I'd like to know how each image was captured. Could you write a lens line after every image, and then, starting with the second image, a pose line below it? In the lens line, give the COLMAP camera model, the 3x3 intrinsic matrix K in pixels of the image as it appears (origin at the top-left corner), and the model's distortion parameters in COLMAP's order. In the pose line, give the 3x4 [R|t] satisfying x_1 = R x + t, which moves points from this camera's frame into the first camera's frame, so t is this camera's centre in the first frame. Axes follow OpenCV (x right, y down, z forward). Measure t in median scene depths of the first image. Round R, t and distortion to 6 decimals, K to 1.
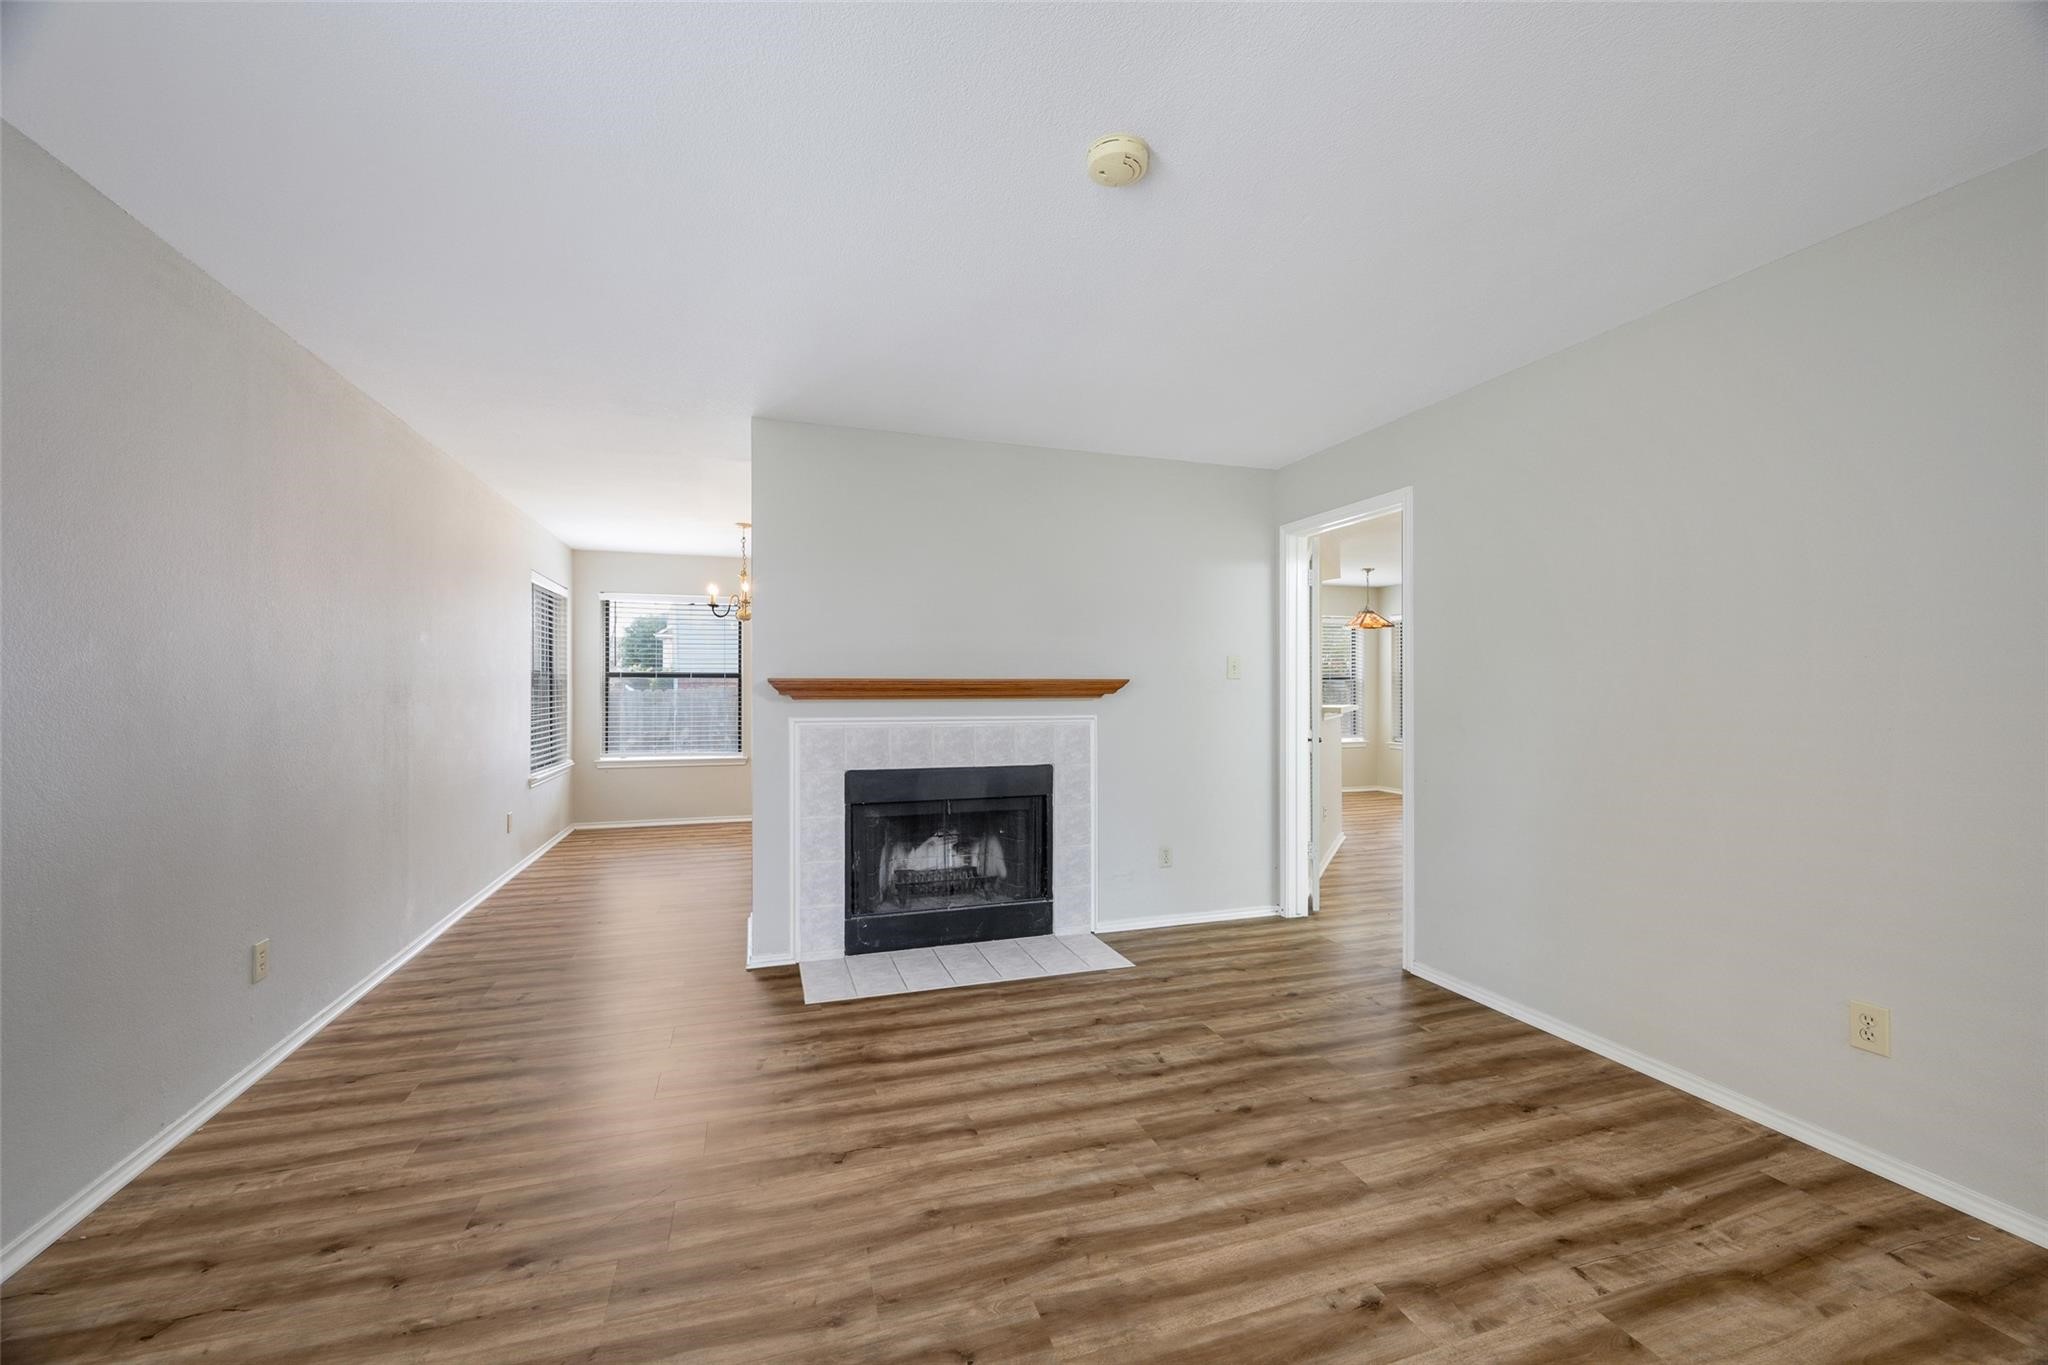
lens RADIAL K [[817.6, 0, 1021.9], [0, 817.6, 681.4], [0, 0, 1]] dist [0.001683, -0.000436]
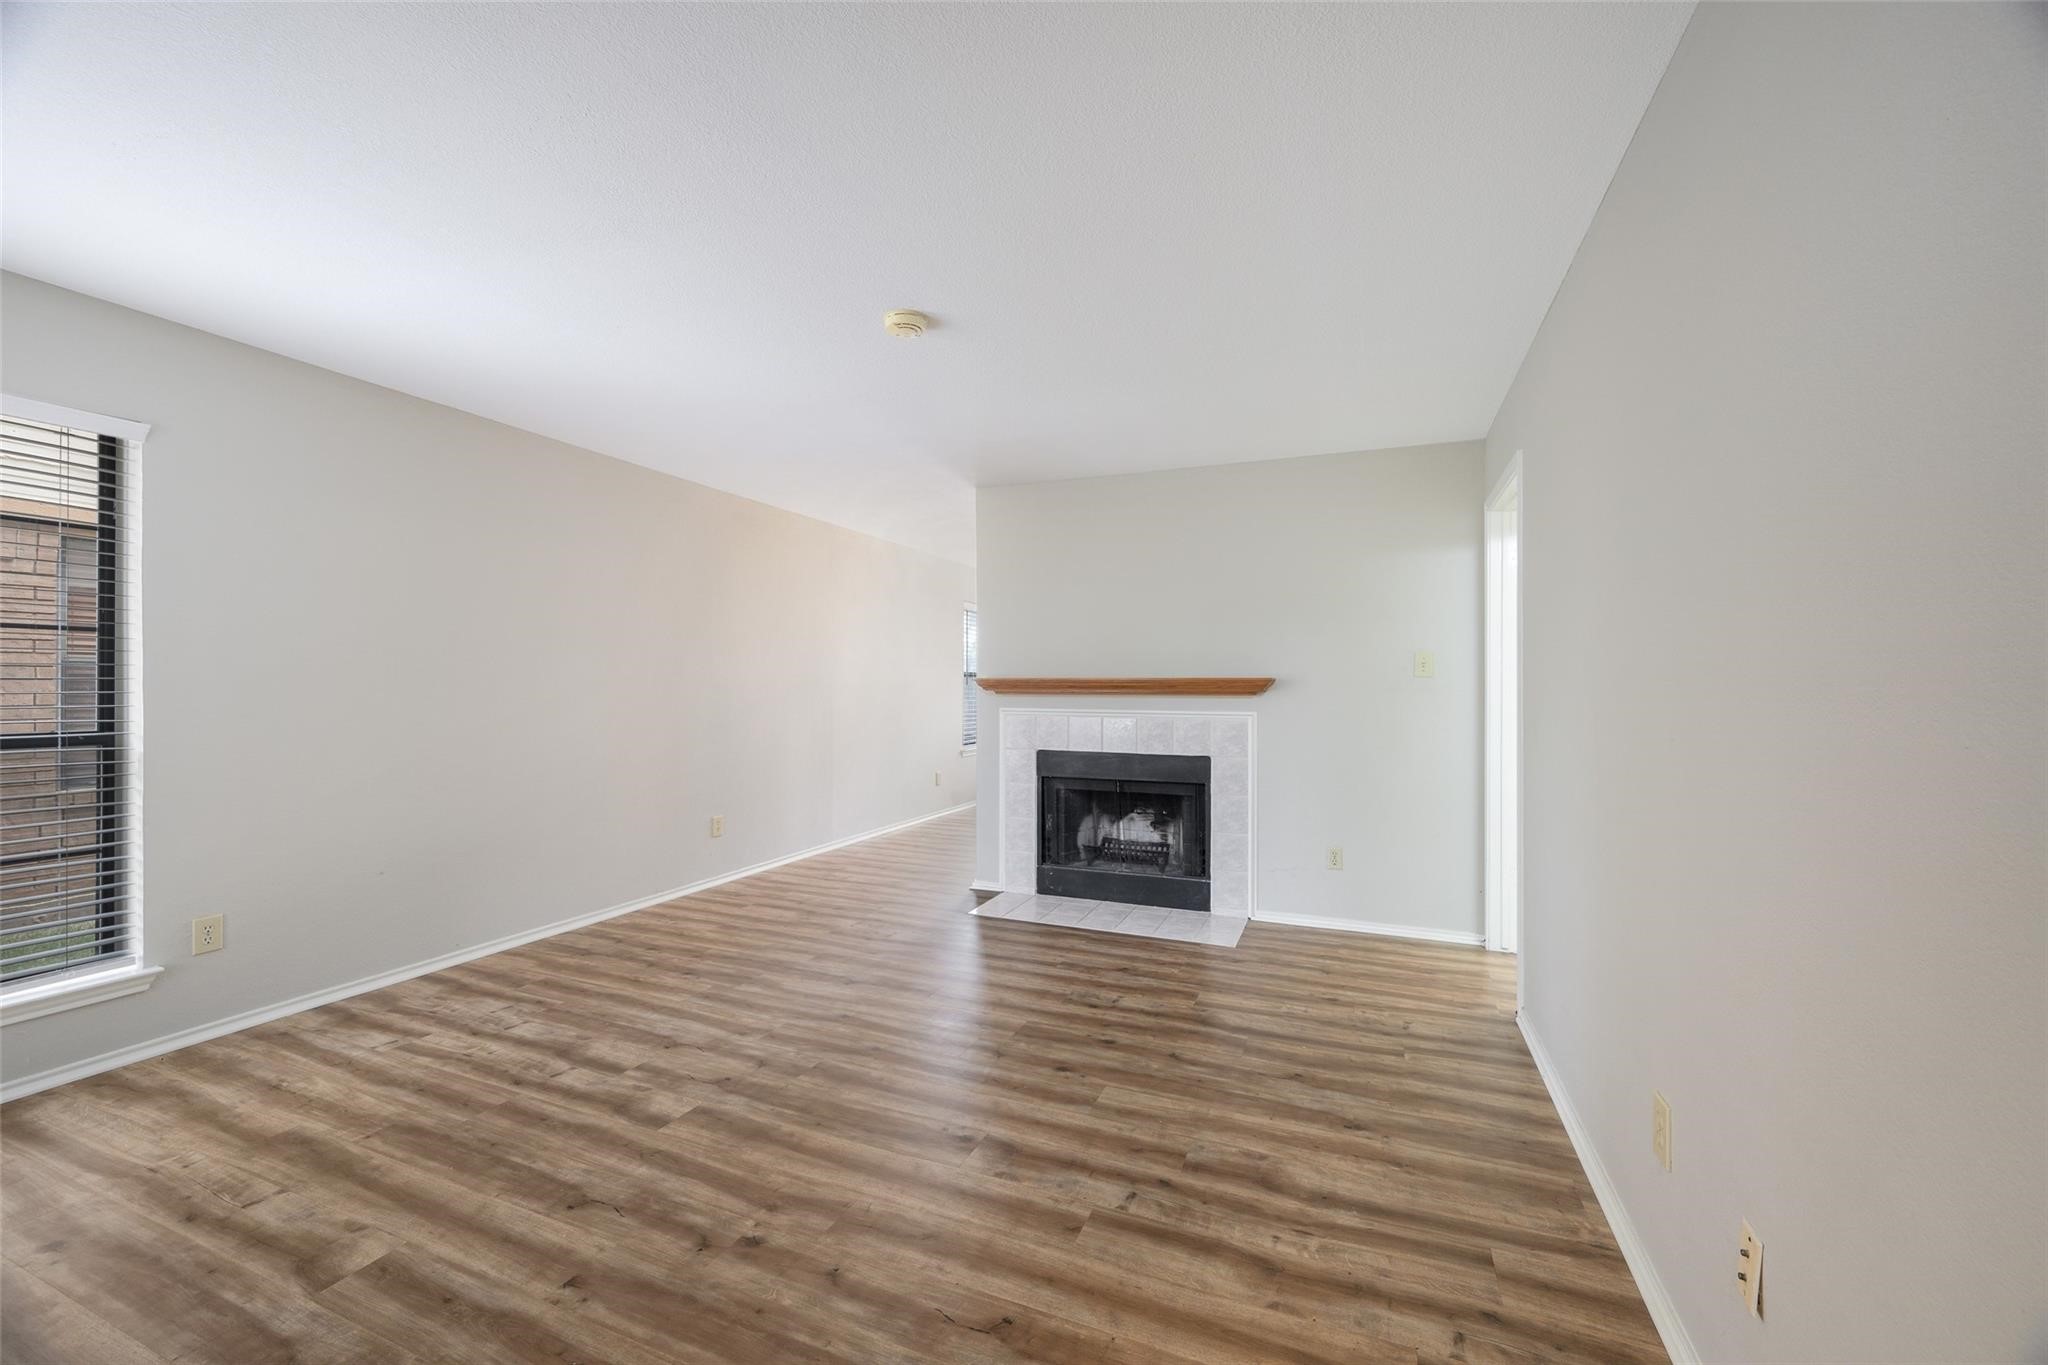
lens RADIAL K [[817.6, 0, 1028.7], [0, 817.6, 689.6], [0, 0, 1]] dist [0.001683, -0.000436]
pose [[0.756427, 0.005987, -0.654051, 0.614952], [0.001493, 0.999940, 0.010880, 0.000301], [0.654076, -0.009206, 0.756372, 0.021240]]
